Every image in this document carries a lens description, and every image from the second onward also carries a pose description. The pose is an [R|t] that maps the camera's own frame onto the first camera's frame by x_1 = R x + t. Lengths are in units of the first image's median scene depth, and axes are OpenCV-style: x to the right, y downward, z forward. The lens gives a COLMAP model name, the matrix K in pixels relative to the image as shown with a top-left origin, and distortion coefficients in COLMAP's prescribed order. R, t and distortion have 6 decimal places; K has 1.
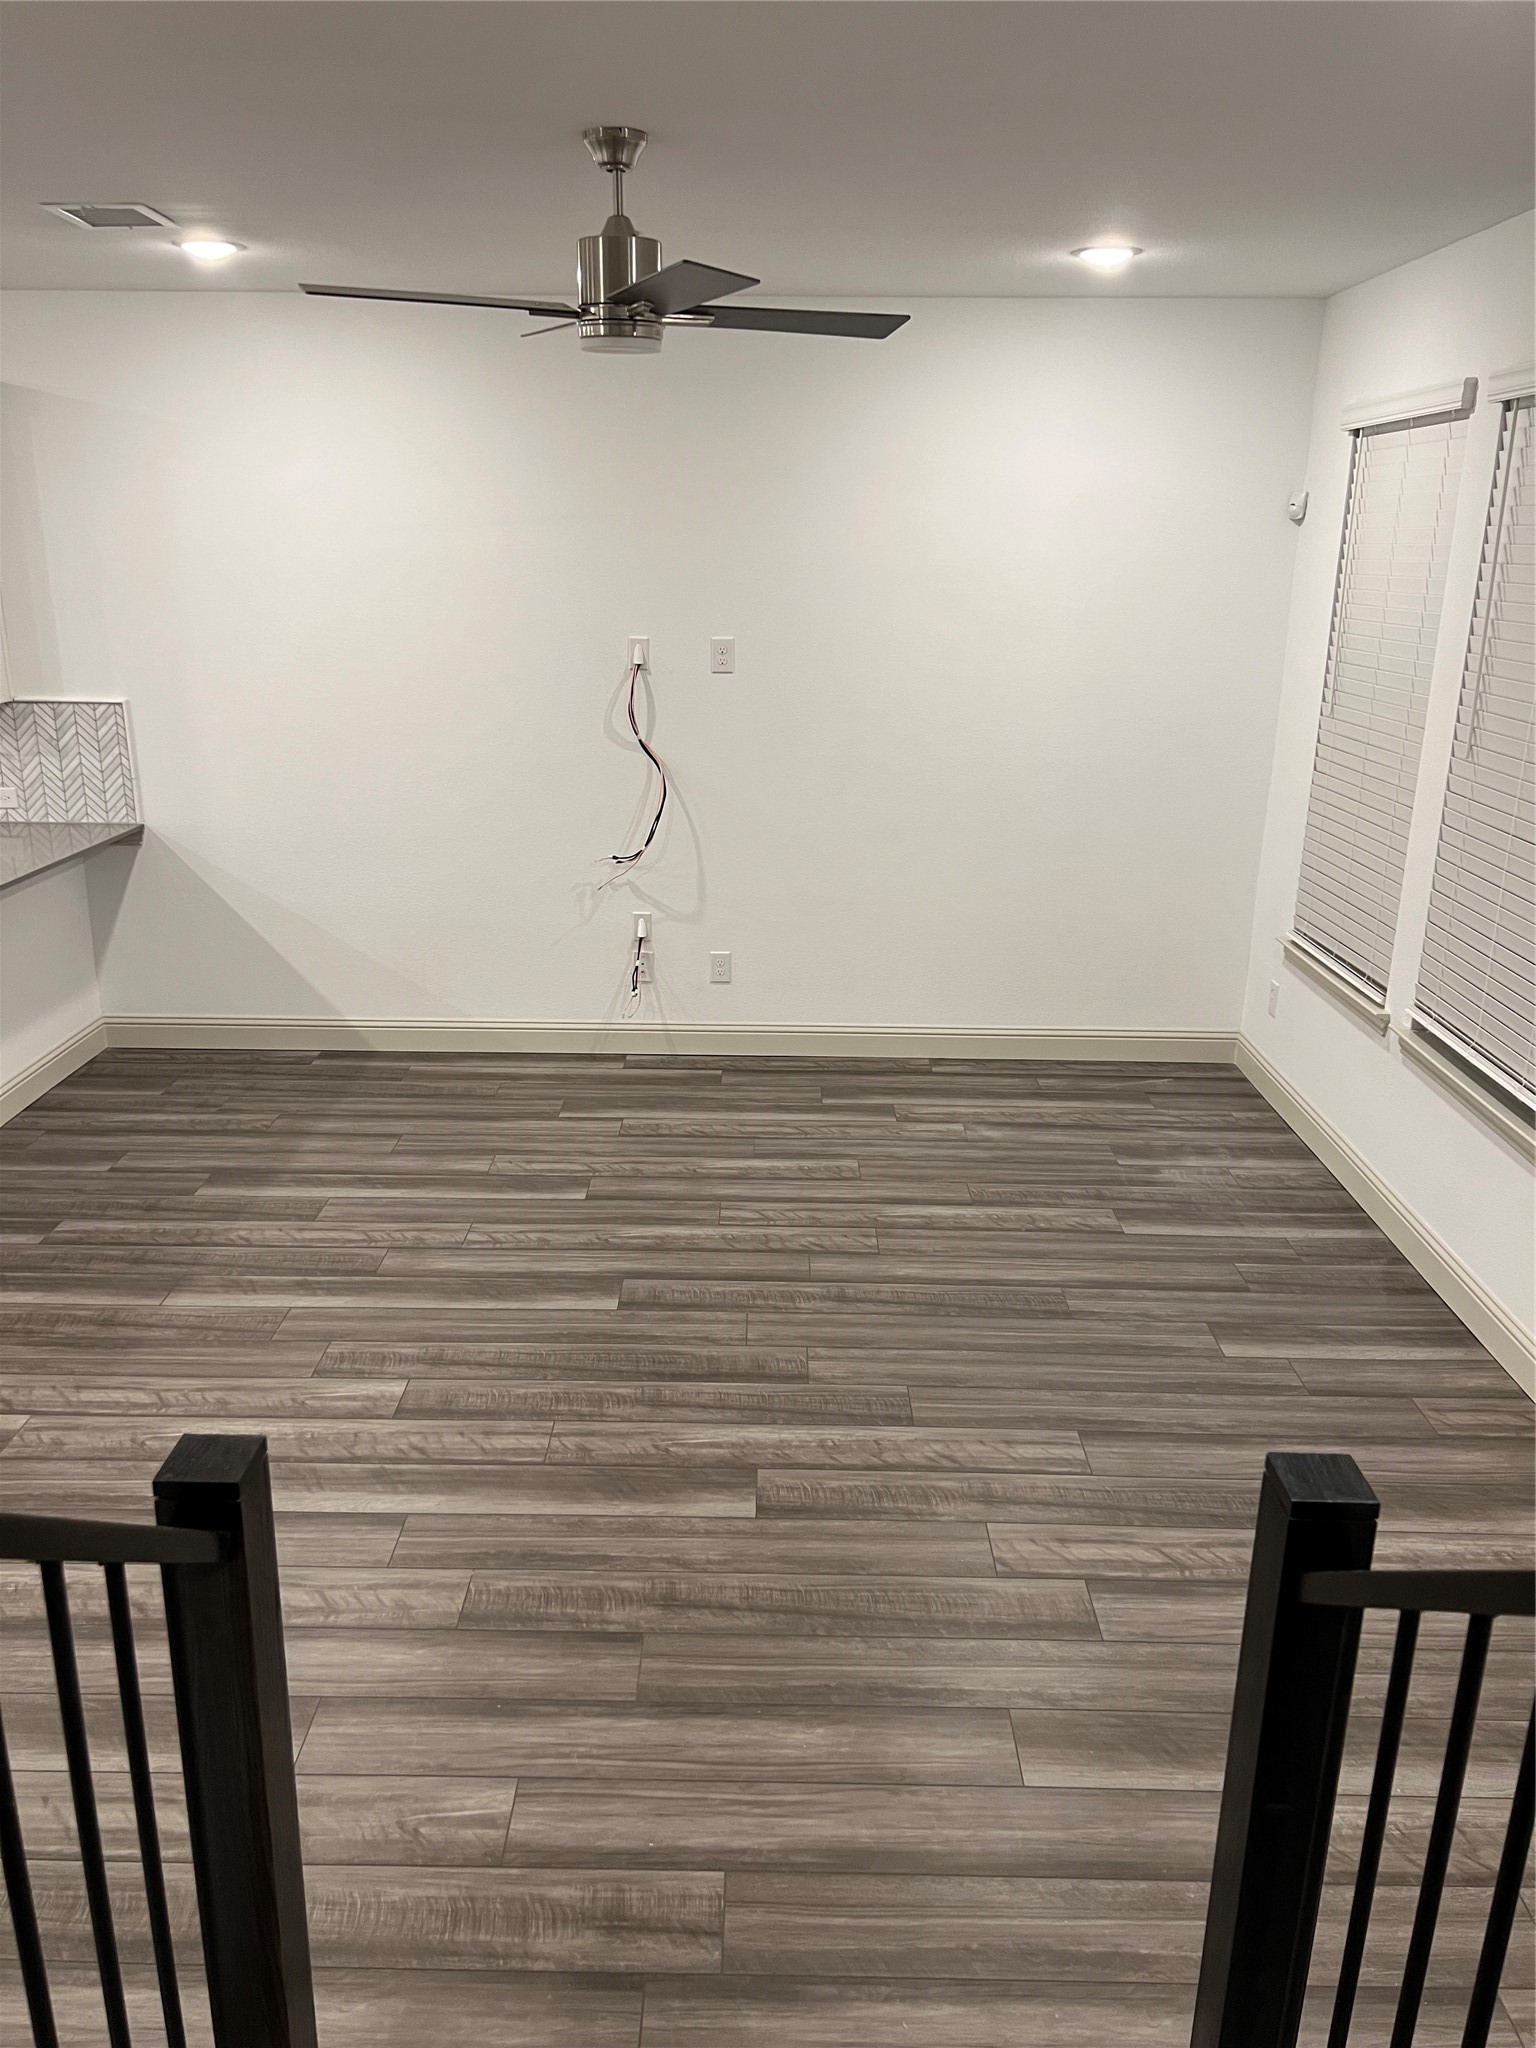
lens RADIAL K [[1537.6, 0, 756.2], [0, 1537.6, 1026.9], [0, 0, 1]] dist [0.054663, -0.057963]
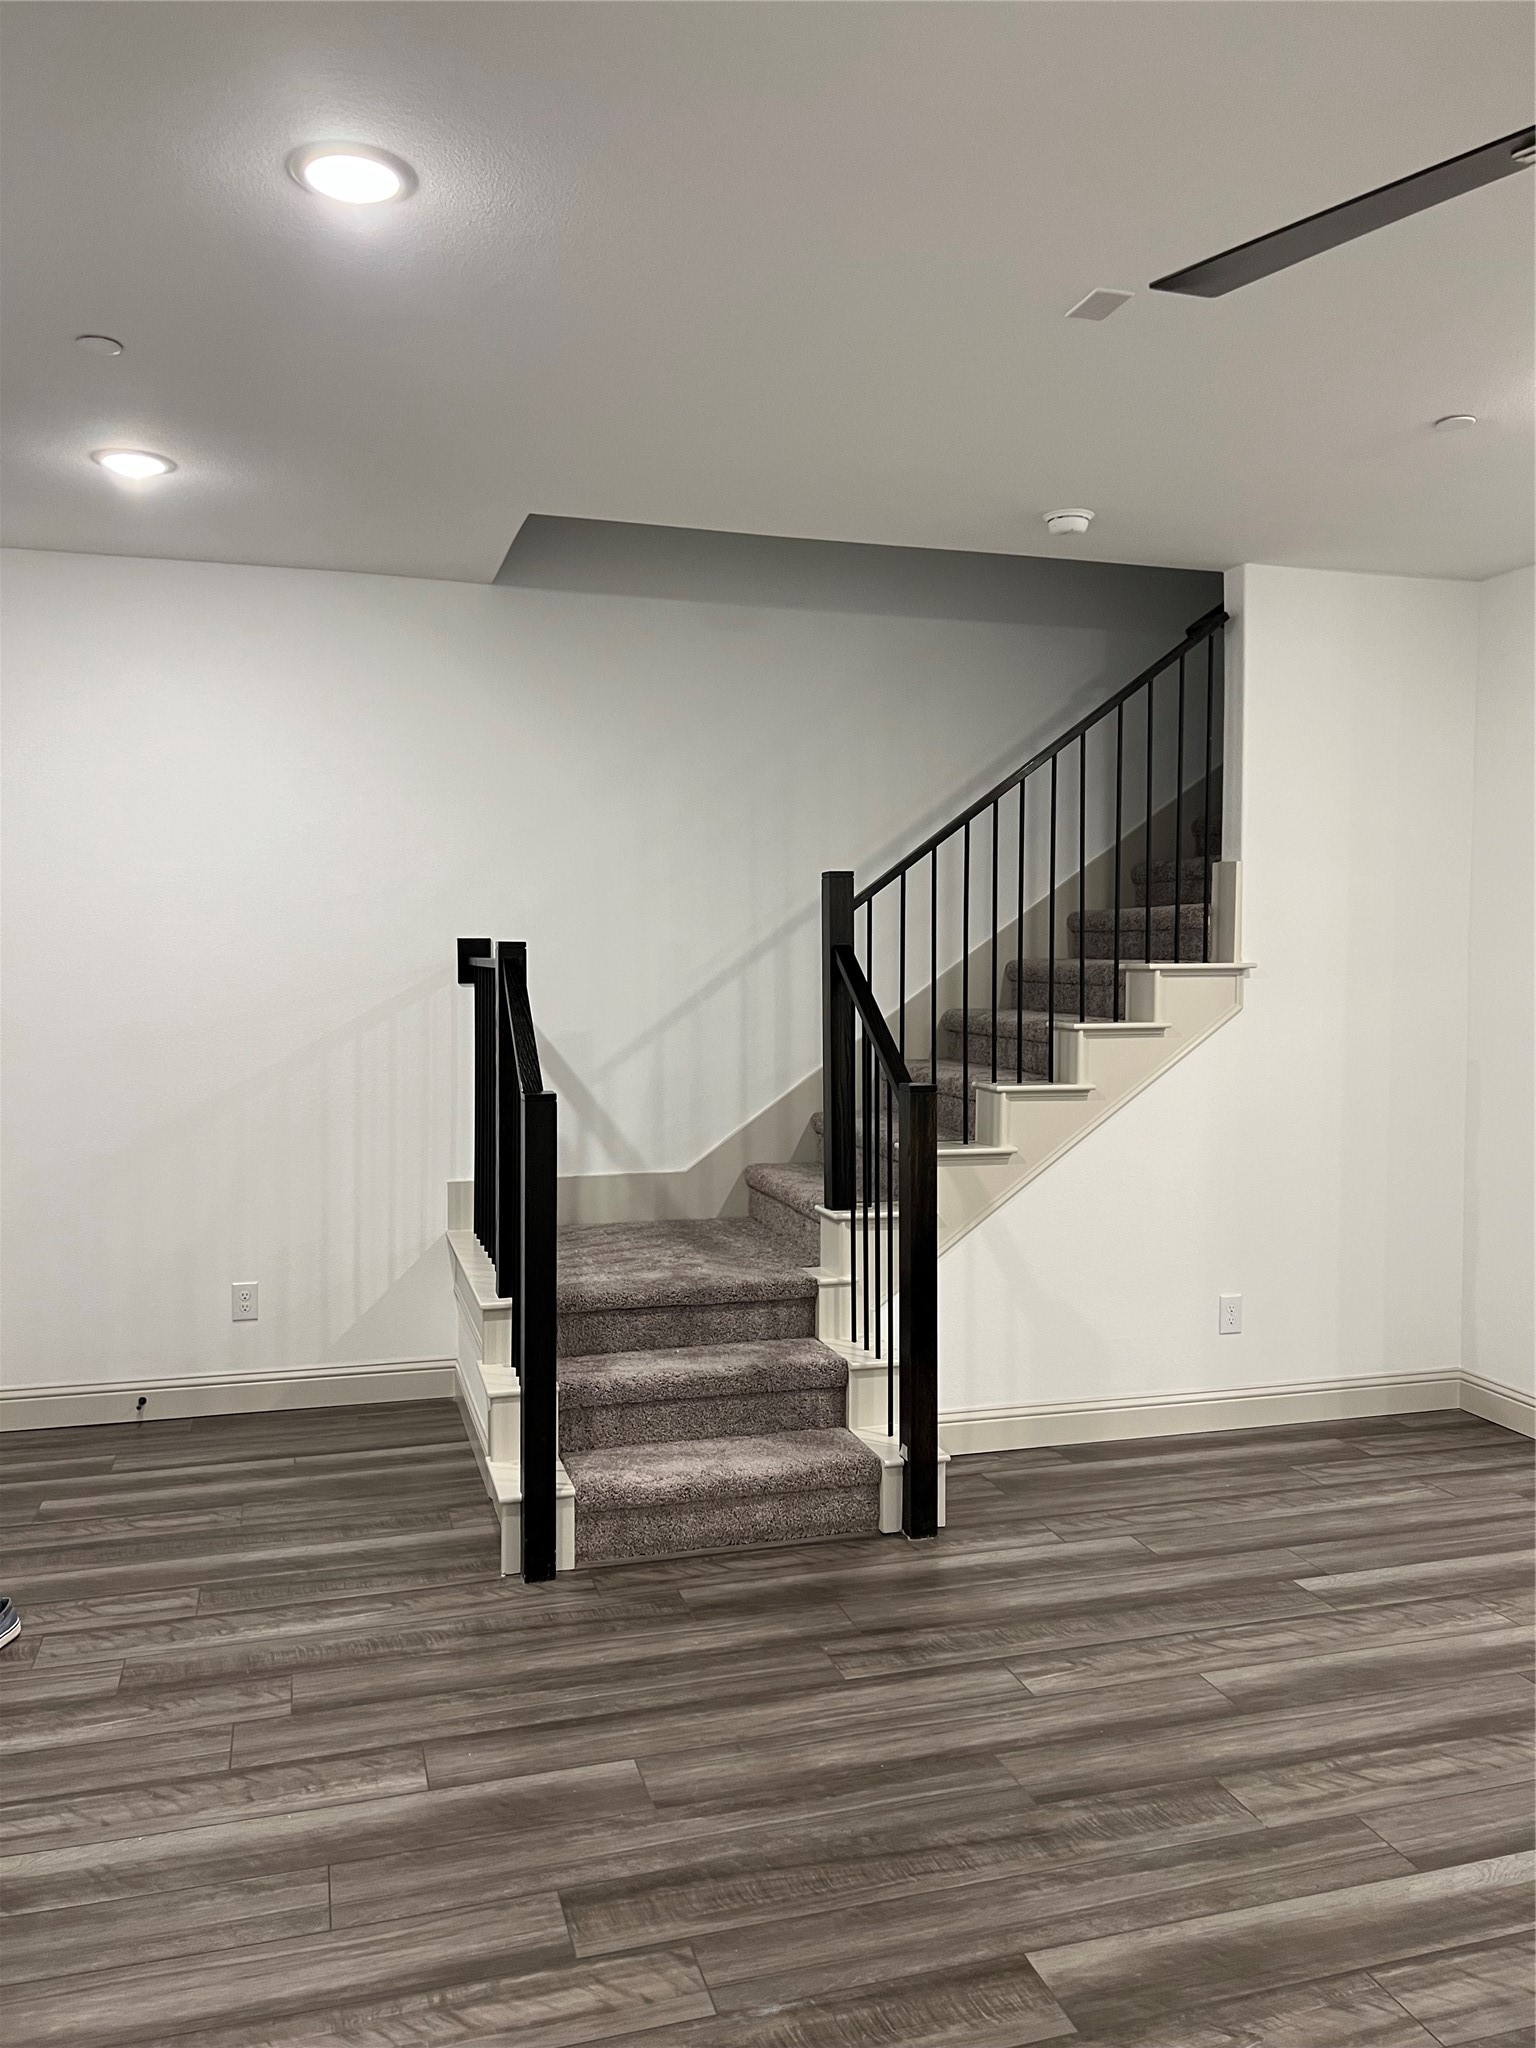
lens RADIAL K [[1537.6, 0, 769.3], [0, 1537.6, 1025.6], [0, 0, 1]] dist [0.054663, -0.057963]
pose [[-0.952115, -0.001641, -0.305735, 0.305071], [-0.109315, 0.935711, 0.335402, -0.290575], [0.285529, 0.352763, -0.891085, 1.324443]]
